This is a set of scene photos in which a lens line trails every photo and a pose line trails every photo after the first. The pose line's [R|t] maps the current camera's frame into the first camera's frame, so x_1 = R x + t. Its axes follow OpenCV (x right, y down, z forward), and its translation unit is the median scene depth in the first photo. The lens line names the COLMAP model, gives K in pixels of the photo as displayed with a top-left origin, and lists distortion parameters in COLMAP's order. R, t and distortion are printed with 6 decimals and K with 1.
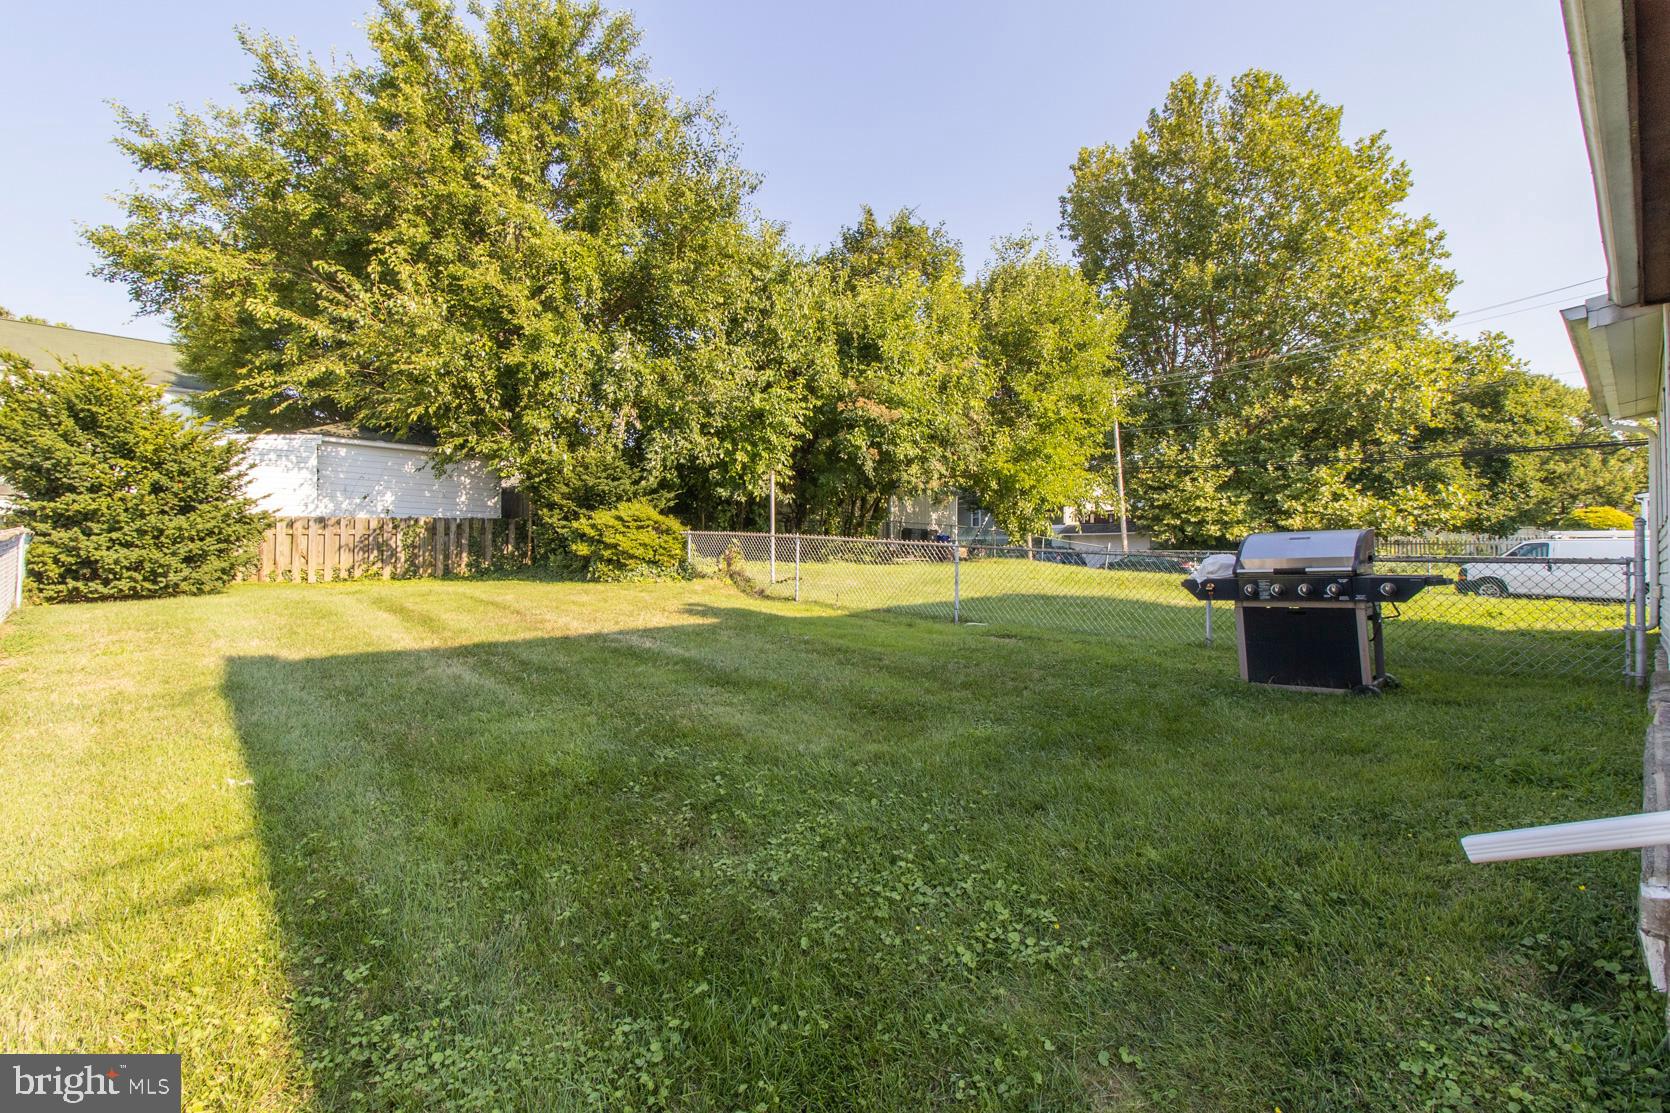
lens RADIAL K [[833.6, 0, 873.7], [0, 833.6, 503.2], [0, 0, 1]] dist [0.005083, -0.001177]
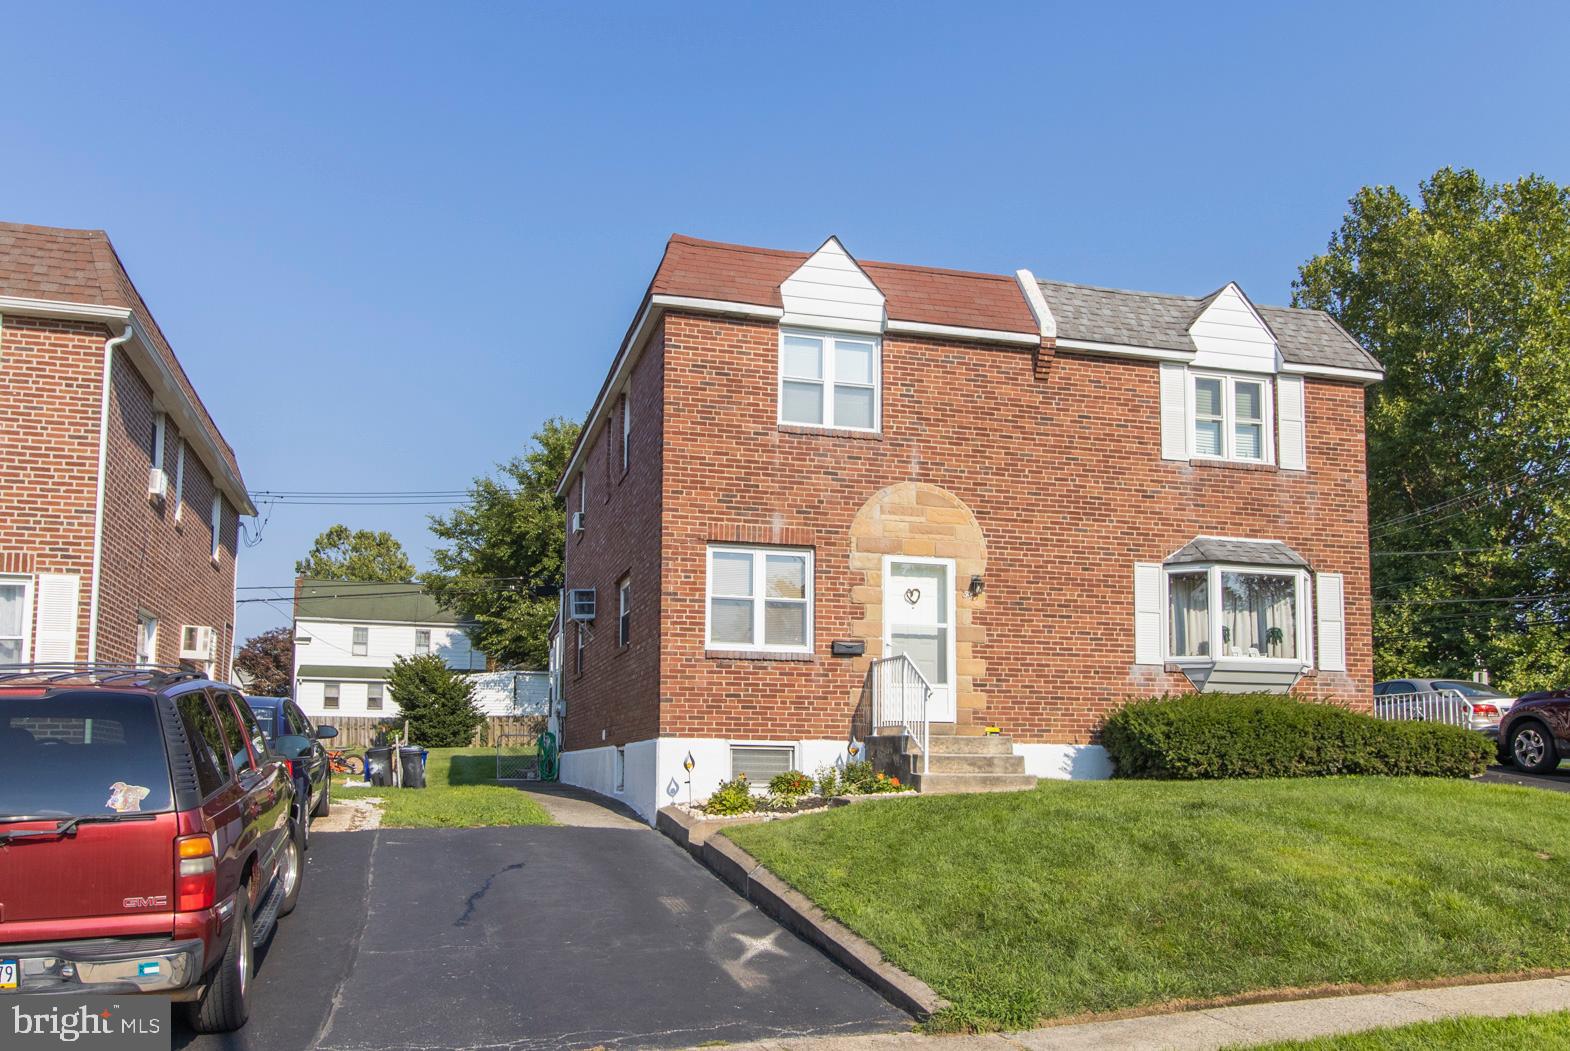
lens RADIAL K [[1427.1, 0, 790.1], [0, 1427.1, 516.3], [0, 0, 1]] dist [0.001270, 0.000000]
pose [[0.884663, -0.081550, -0.459043, 2.155044], [0.028918, 0.992286, -0.120552, -0.034214], [0.465333, 0.093374, 0.880197, -2.428179]]
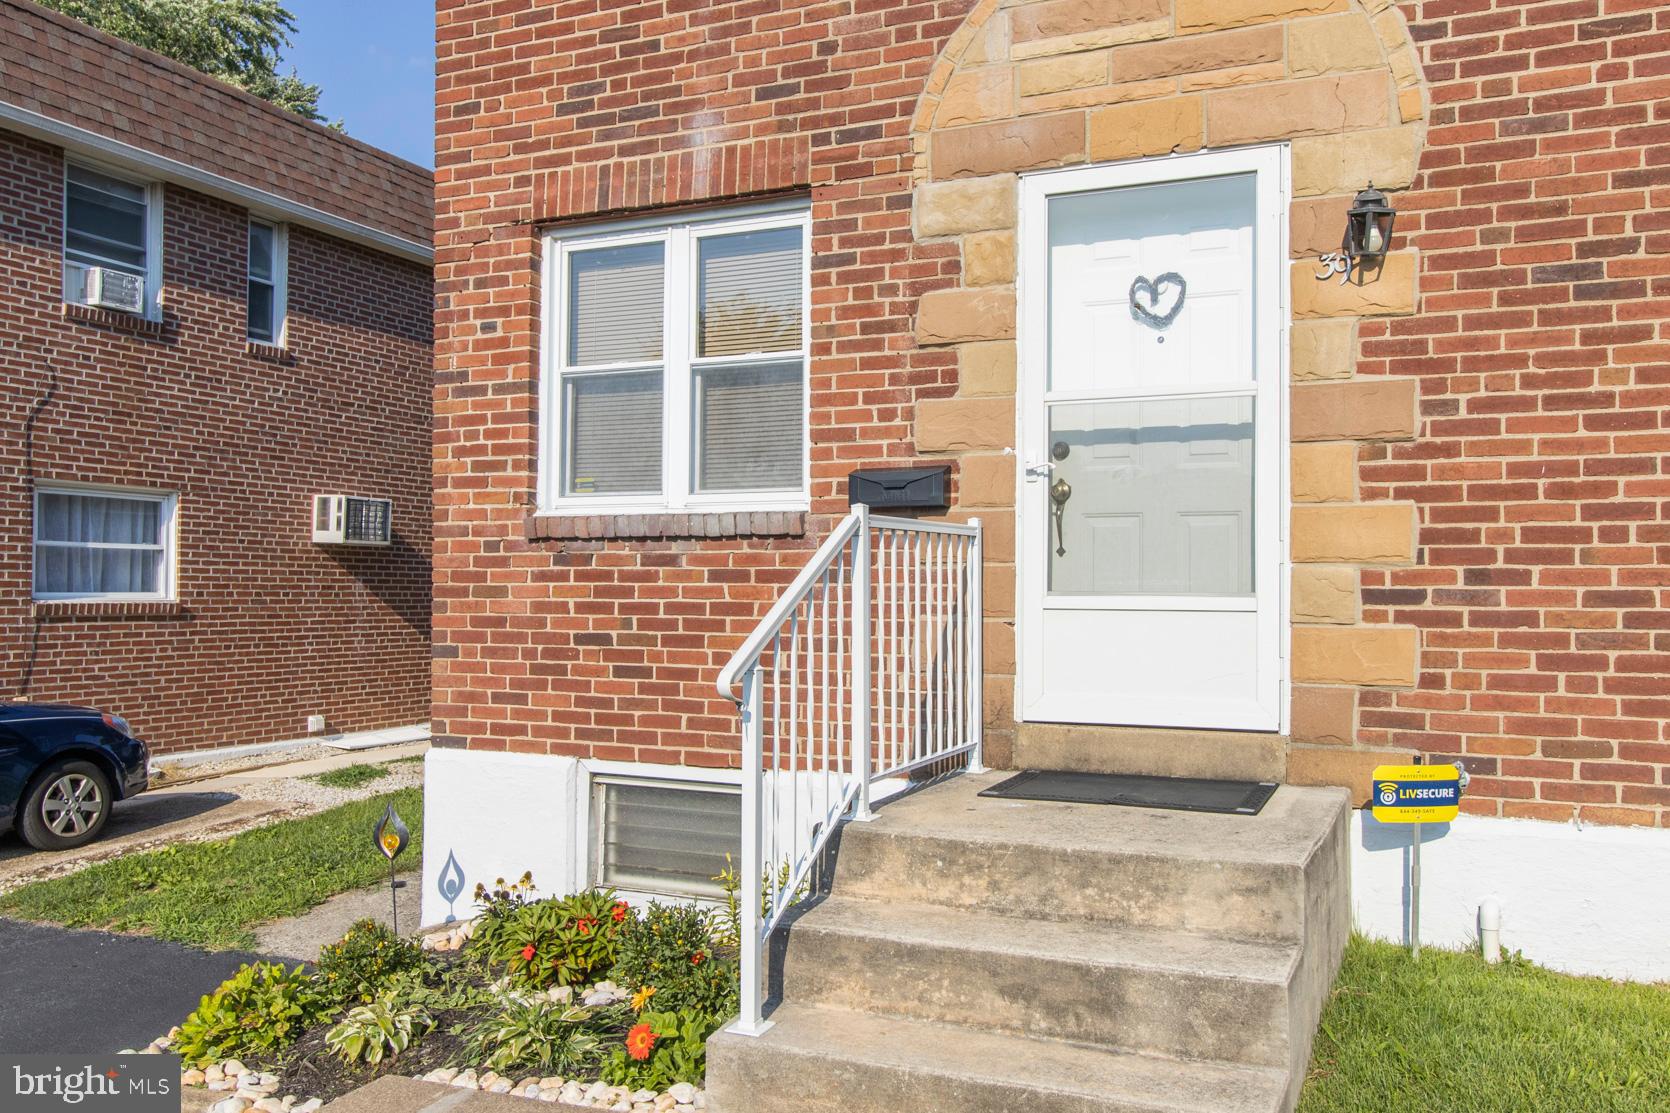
lens RADIAL K [[1407.2, 0, 788.9], [0, 1407.2, 531.7], [0, 0, 1]] dist [0.005649, -0.001946]
pose [[0.360716, -0.040646, -0.931789, 1.868988], [0.063286, 0.997814, -0.019027, -0.061229], [0.930526, -0.052106, 0.362500, -0.943606]]
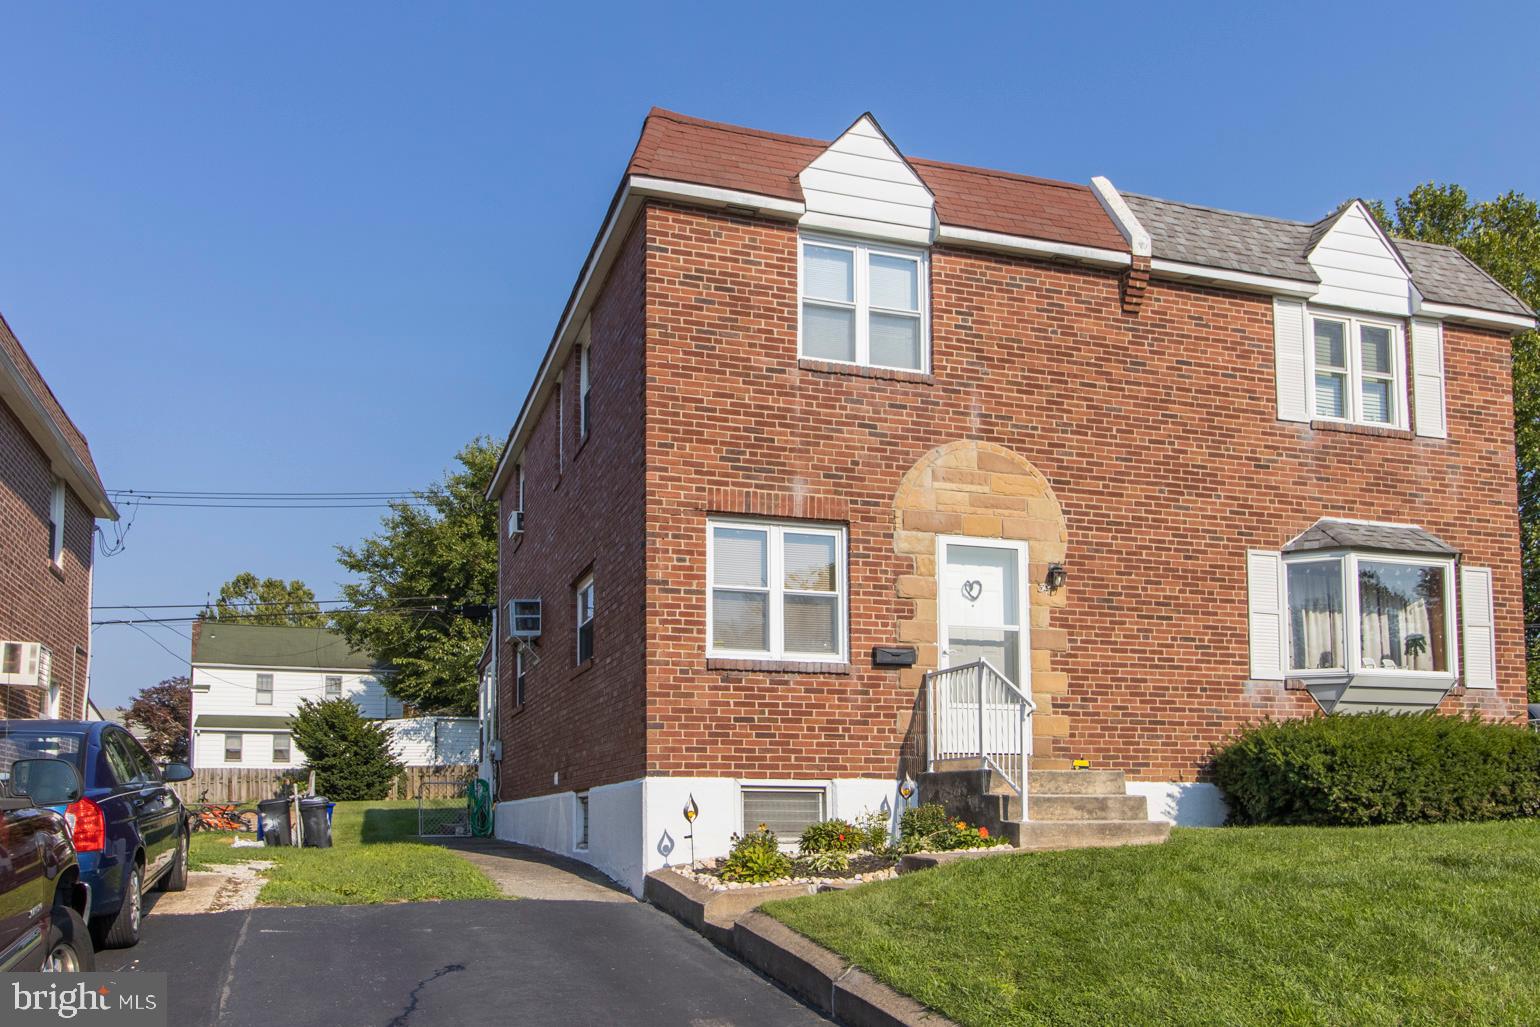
lens RADIAL K [[1399.9, 0, 785.5], [0, 1399.9, 628.8], [0, 0, 1]] dist [0.001270, 0.000000]
pose [[0.909577, -0.066988, -0.410101, 1.809066], [0.036879, 0.996040, -0.080902, -0.005117], [0.413897, 0.058462, 0.908445, -2.015085]]
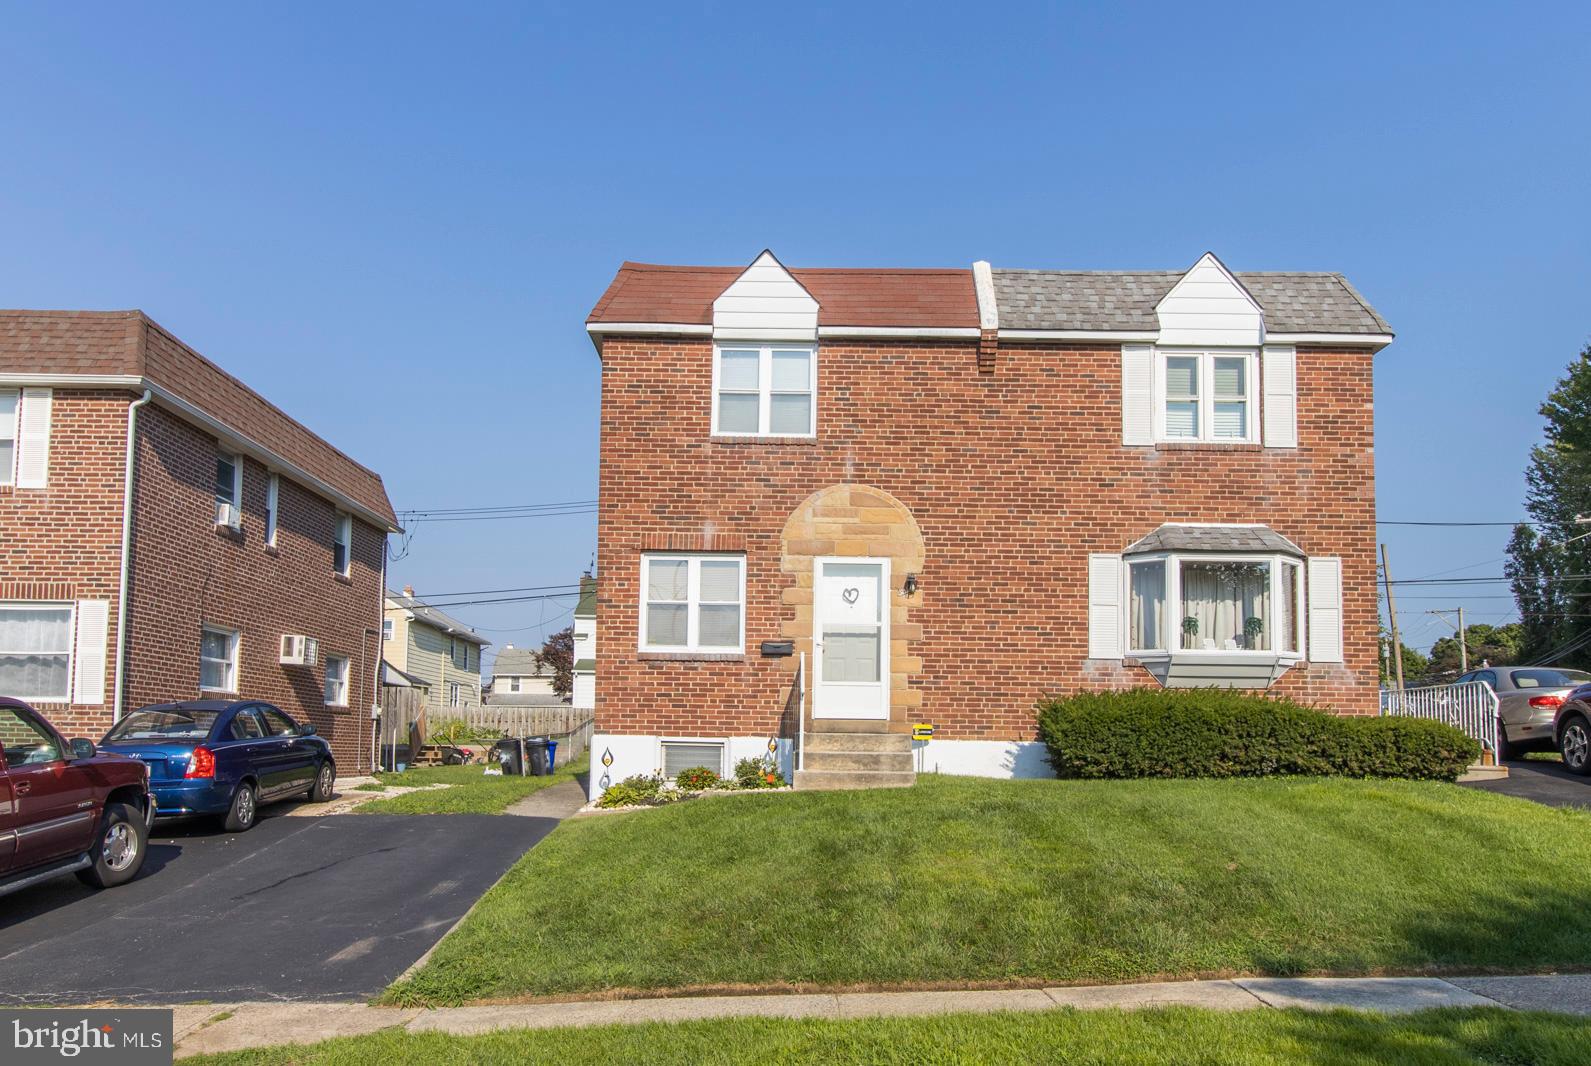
lens RADIAL K [[1446.2, 0, 749.0], [0, 1446.2, 504.9], [0, 0, 1]] dist [0.001270, 0.000000]
pose [[0.706928, -0.115824, -0.697738, 2.732310], [0.038249, 0.991317, -0.125805, -0.033401], [0.706251, 0.062247, 0.705220, -2.146999]]
